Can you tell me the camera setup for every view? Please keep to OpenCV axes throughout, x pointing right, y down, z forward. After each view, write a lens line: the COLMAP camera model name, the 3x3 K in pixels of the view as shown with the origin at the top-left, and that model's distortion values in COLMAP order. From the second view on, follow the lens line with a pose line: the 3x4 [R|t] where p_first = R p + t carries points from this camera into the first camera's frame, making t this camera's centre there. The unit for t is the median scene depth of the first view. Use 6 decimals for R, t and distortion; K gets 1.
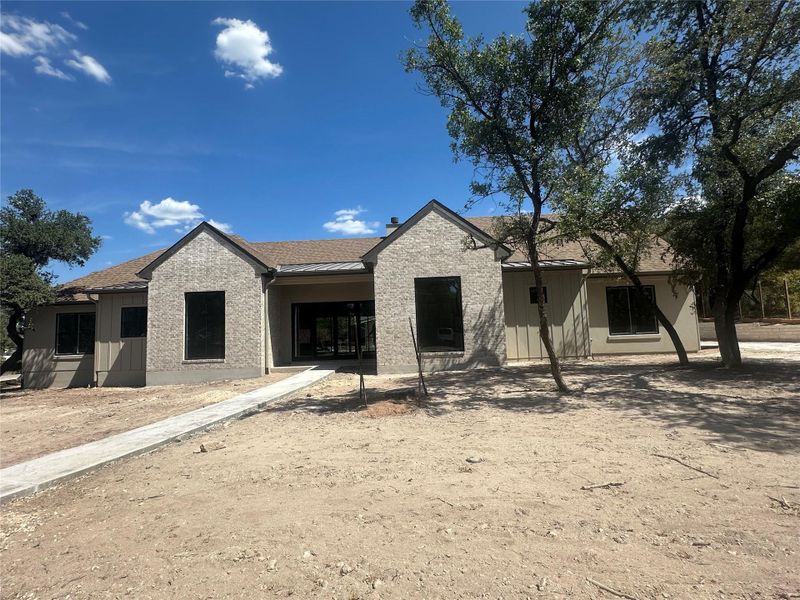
lens RADIAL K [[320.9, 0, 398.1], [0, 320.9, 299.2], [0, 0, 1]] dist [-0.001199, 0.000254]
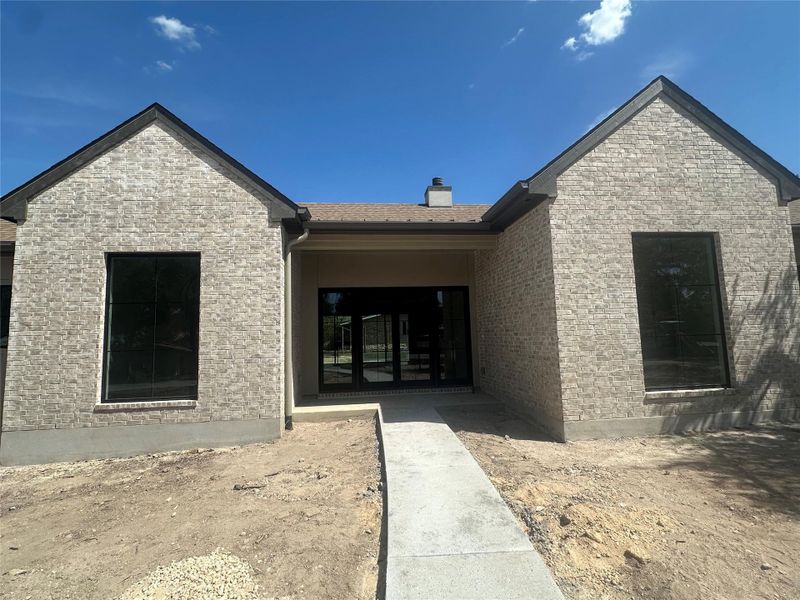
lens RADIAL K [[320.9, 0, 398.1], [0, 320.9, 299.2], [0, 0, 1]] dist [-0.001199, 0.000254]
pose [[0.993604, 0.022117, 0.110734, -0.305712], [-0.021851, 0.999755, -0.003609, 0.037572], [-0.110787, 0.001166, 0.993844, 0.507499]]
